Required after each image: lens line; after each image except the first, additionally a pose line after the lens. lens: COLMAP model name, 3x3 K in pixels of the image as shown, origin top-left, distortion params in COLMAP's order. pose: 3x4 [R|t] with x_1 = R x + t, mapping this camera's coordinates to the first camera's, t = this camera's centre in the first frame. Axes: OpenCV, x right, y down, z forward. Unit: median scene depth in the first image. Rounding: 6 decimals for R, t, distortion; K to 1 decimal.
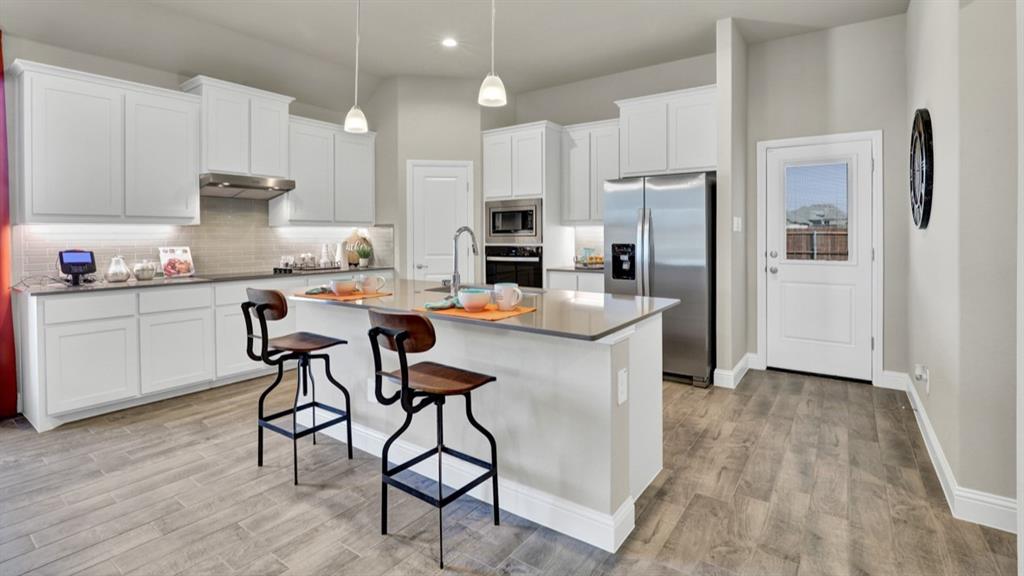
lens RADIAL K [[476.5, 0, 511.9], [0, 476.5, 234.6], [0, 0, 1]] dist [-0.031454, -0.000136]
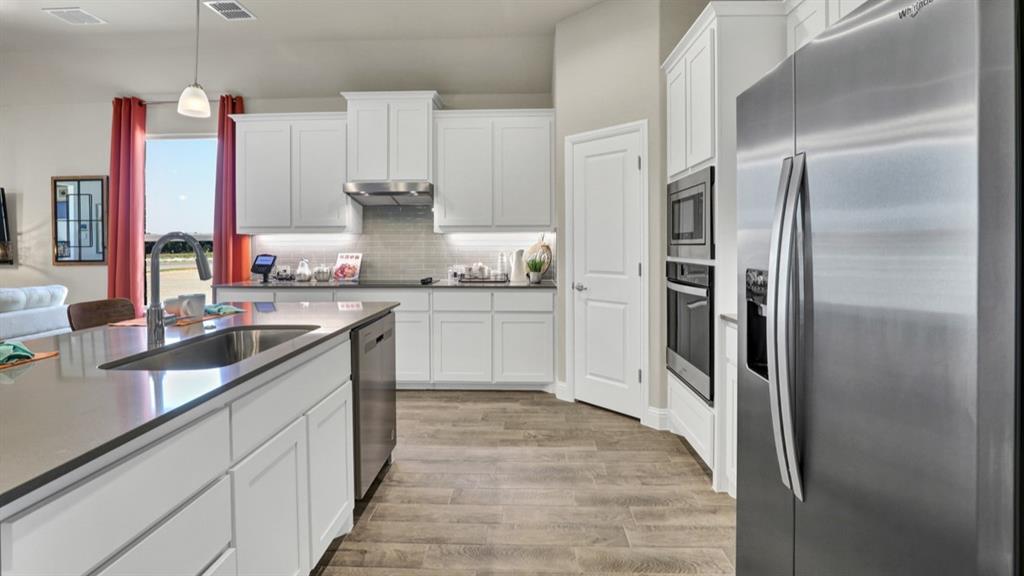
lens RADIAL K [[496.8, 0, 496.0], [0, 496.8, 238.4], [0, 0, 1]] dist [0.023465, 0.000073]
pose [[0.530616, -0.006504, -0.847587, 0.442474], [0.001611, 0.999976, -0.006664, -0.000229], [0.847611, 0.002170, 0.530614, 0.642010]]
